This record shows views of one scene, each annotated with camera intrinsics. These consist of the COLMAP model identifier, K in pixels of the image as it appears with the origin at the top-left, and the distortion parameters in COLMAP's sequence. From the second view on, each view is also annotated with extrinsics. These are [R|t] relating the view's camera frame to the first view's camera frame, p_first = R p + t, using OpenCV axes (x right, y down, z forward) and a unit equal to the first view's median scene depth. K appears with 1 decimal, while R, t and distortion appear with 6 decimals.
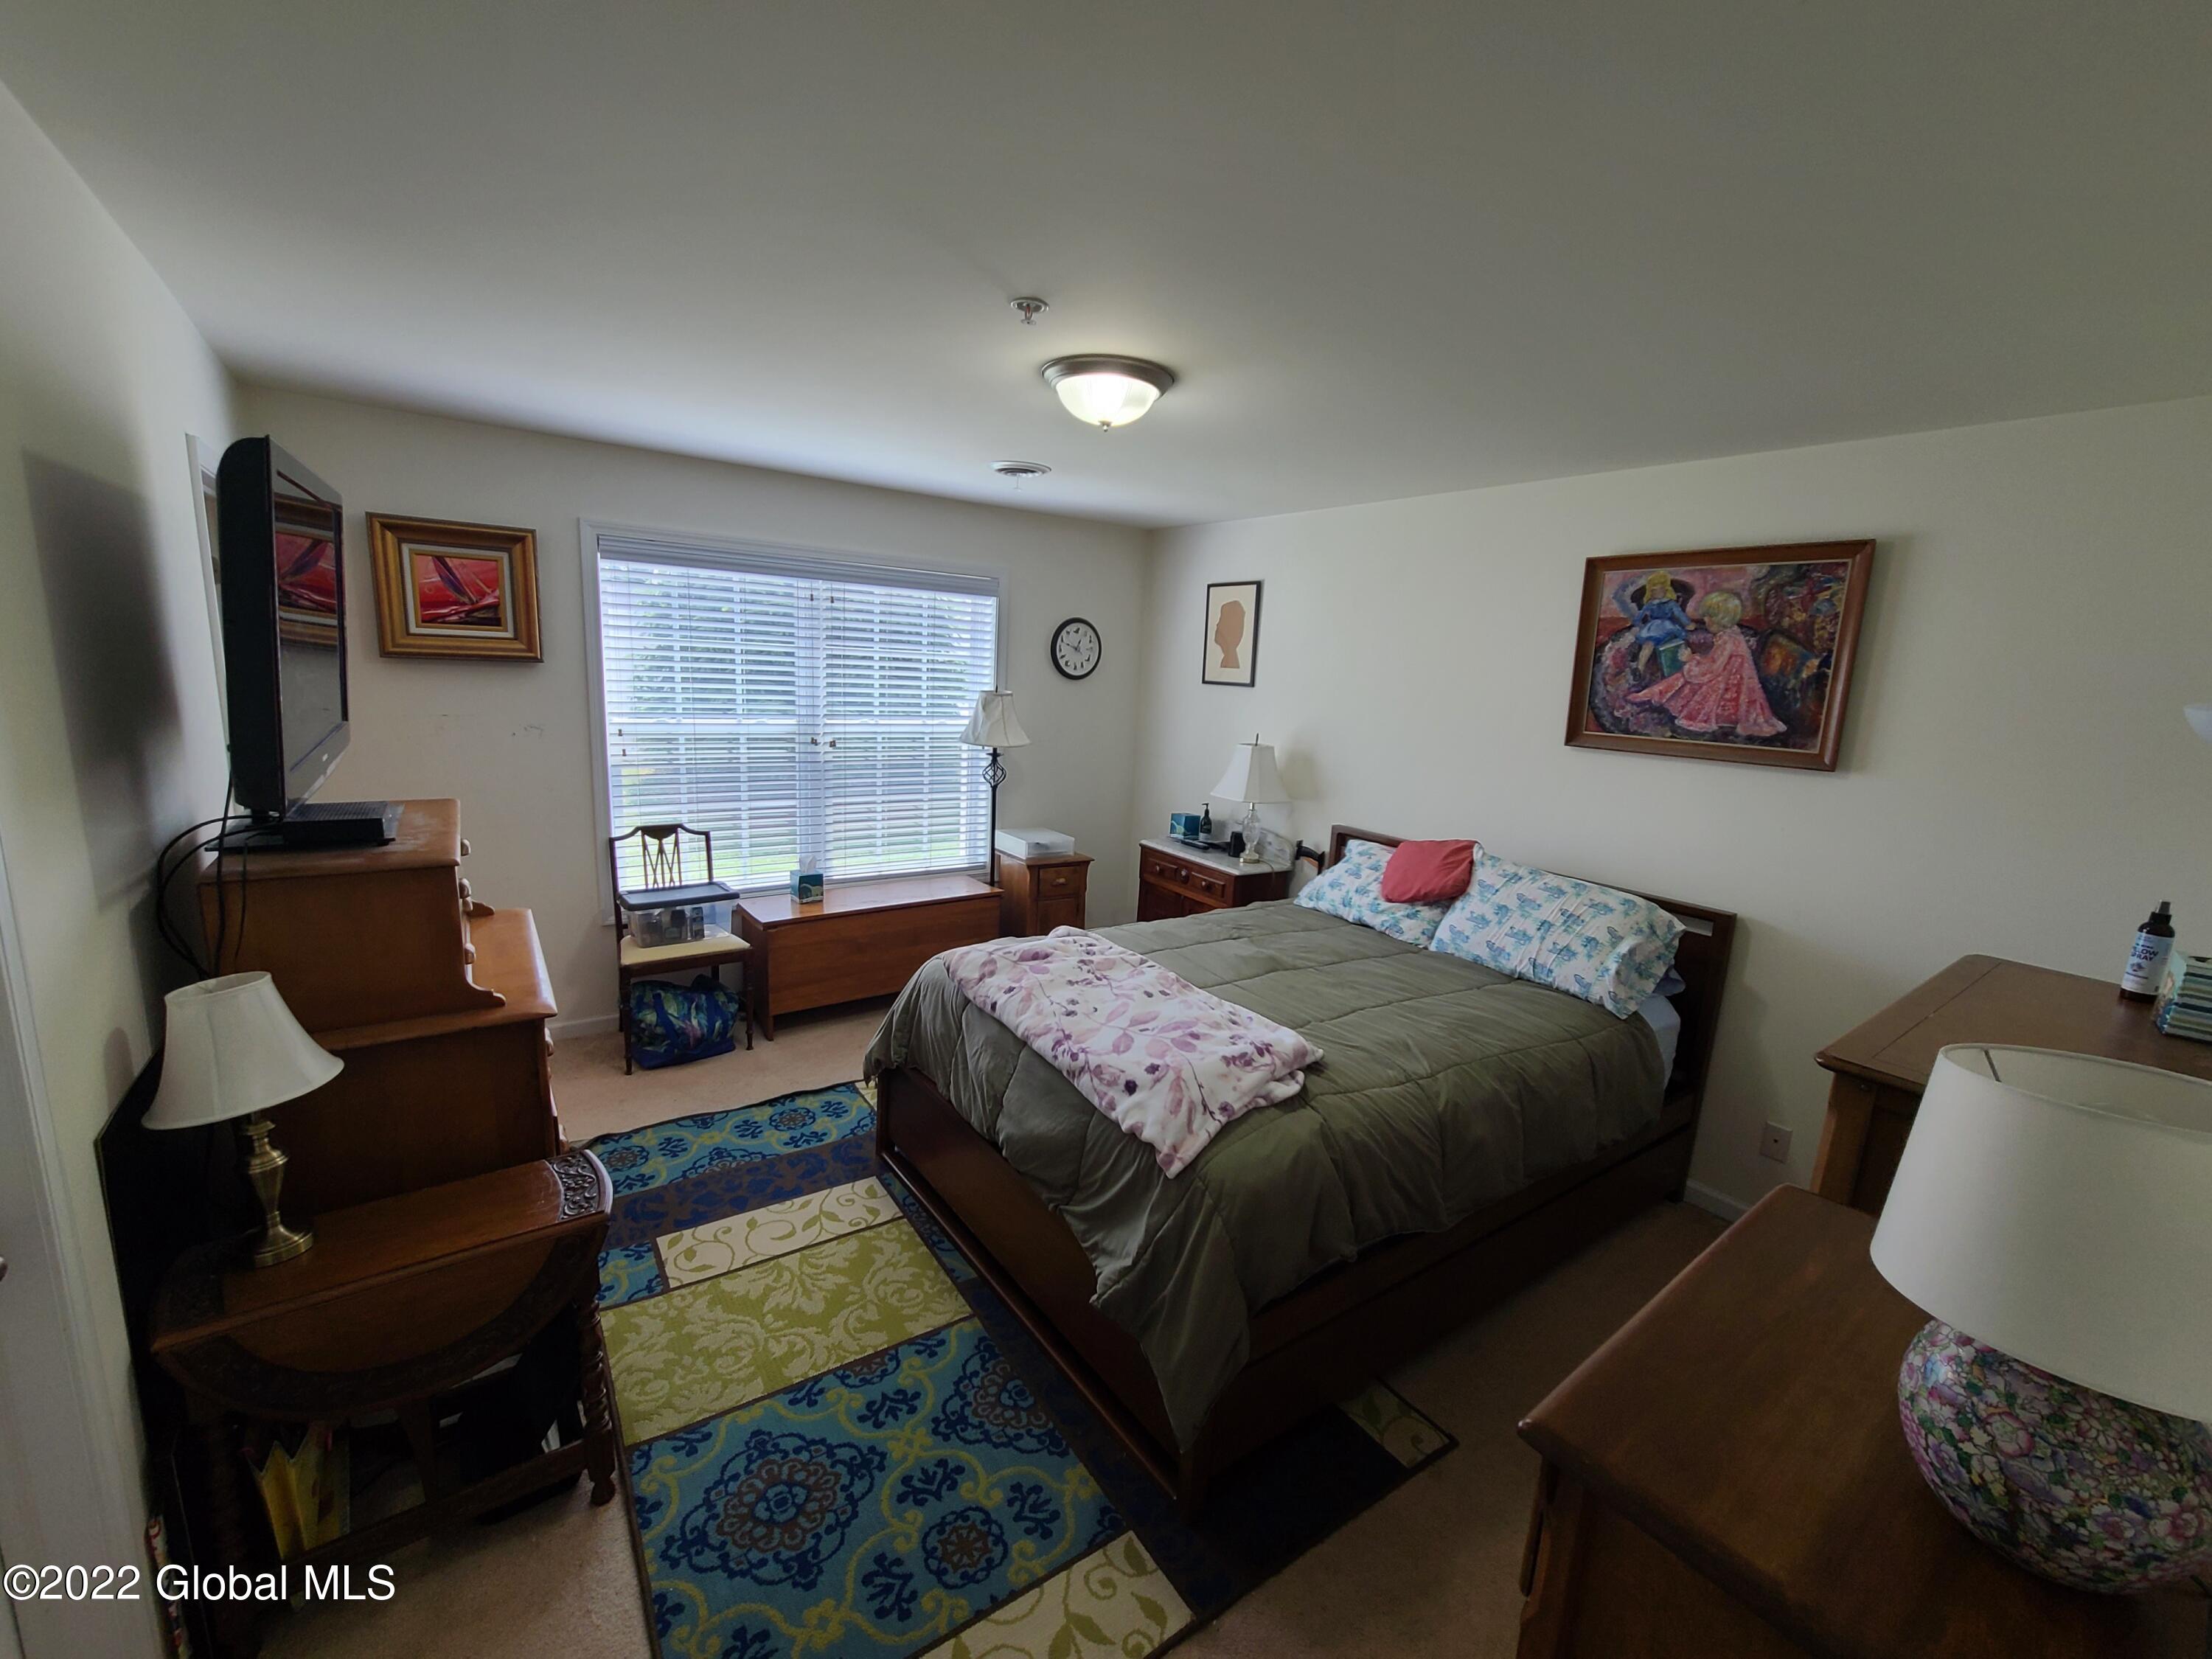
lens RADIAL K [[900.3, 0, 1122.6], [0, 900.3, 830.0], [0, 0, 1]] dist [-0.002216, -0.000348]
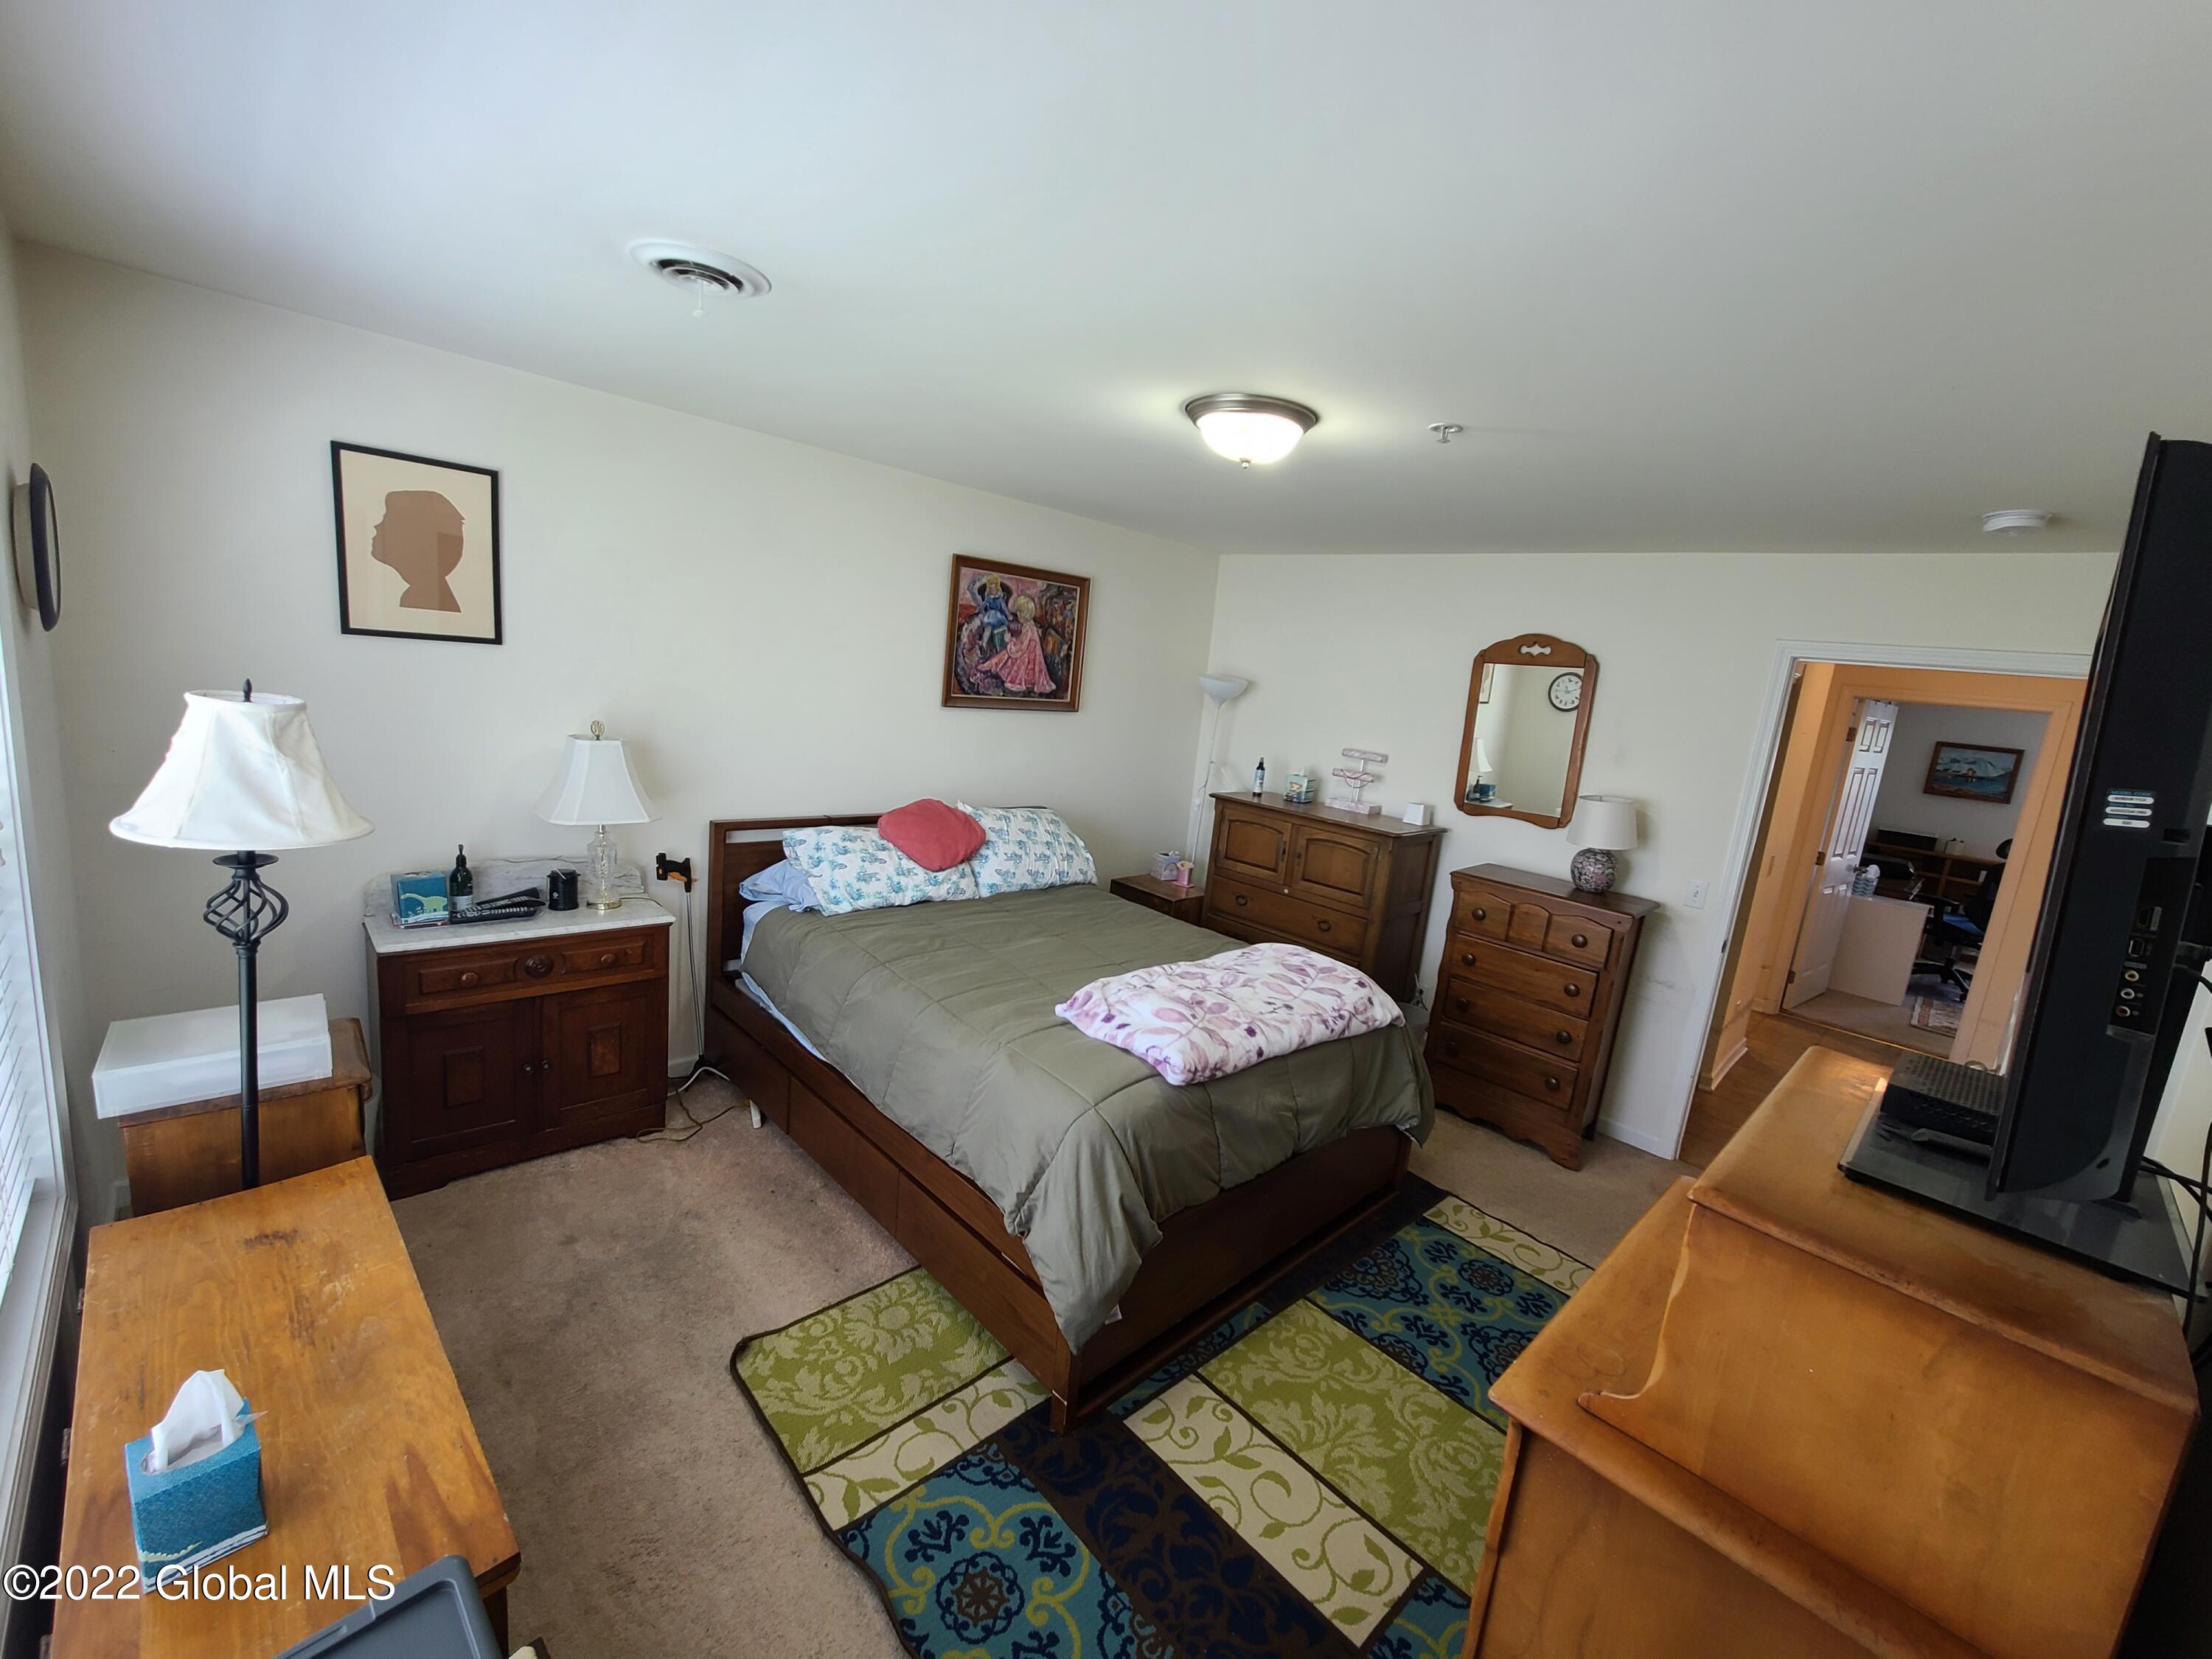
lens RADIAL K [[900.3, 0, 1122.6], [0, 900.3, 830.0], [0, 0, 1]] dist [-0.002216, -0.000348]
pose [[-0.136309, -0.244519, 0.960016, -0.853596], [0.070807, 0.964178, 0.255632, -0.257342], [-0.988133, 0.102821, -0.114112, 1.035765]]
